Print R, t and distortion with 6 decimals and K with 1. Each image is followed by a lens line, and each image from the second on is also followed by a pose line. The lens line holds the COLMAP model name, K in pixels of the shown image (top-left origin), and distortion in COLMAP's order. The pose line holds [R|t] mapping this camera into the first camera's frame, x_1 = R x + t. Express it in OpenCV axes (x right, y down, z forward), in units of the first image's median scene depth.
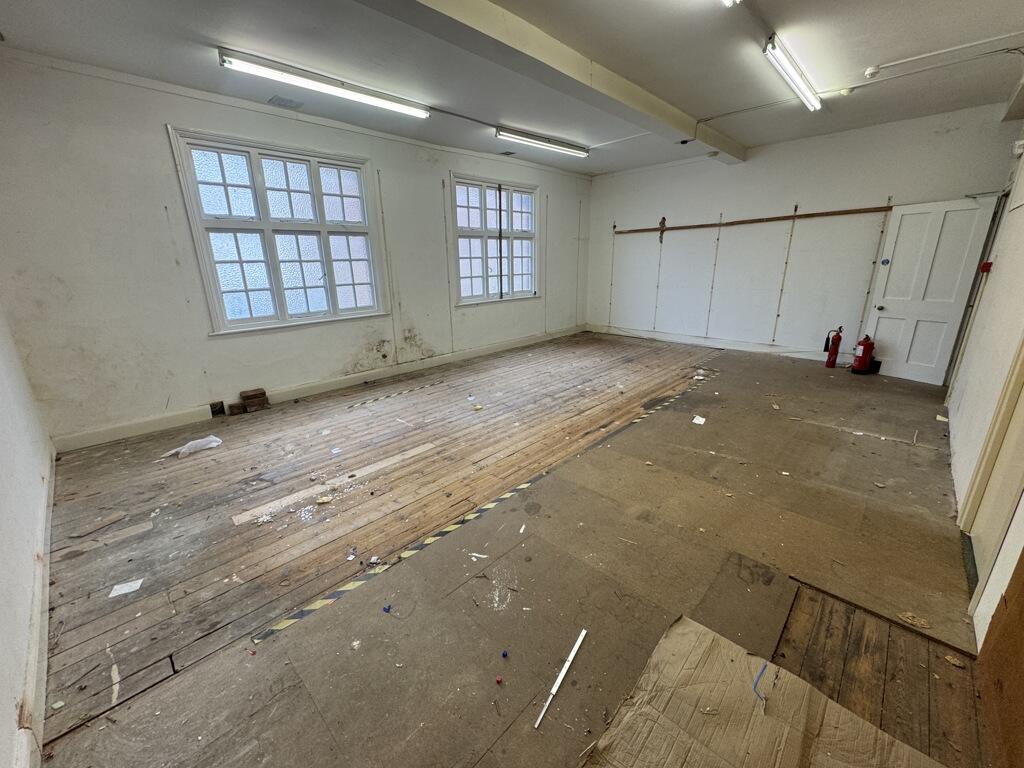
lens RADIAL K [[410.4, 0, 513.4], [0, 410.4, 383.7], [0, 0, 1]] dist [0.000355, 0.000336]
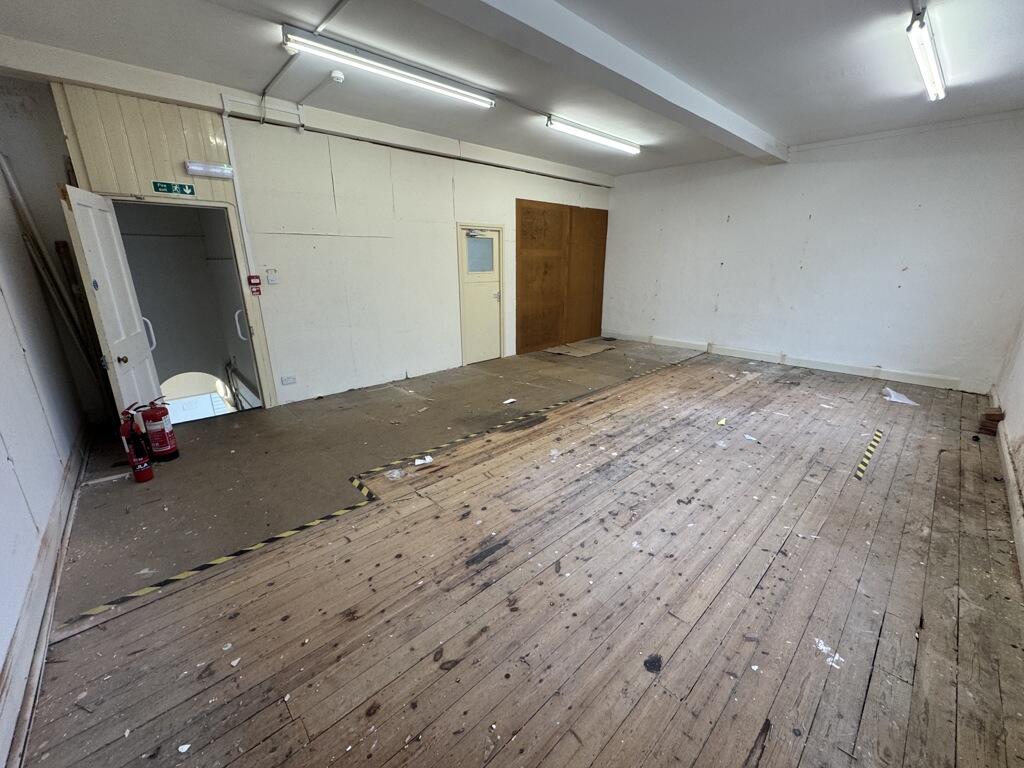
lens RADIAL K [[410.4, 0, 511.0], [0, 410.4, 381.8], [0, 0, 1]] dist [0.000355, 0.000336]
pose [[-0.998527, 0.004134, 0.054108, 0.341597], [0.033296, 0.834025, 0.550721, -0.549153], [-0.042850, 0.551711, -0.832934, 1.745618]]
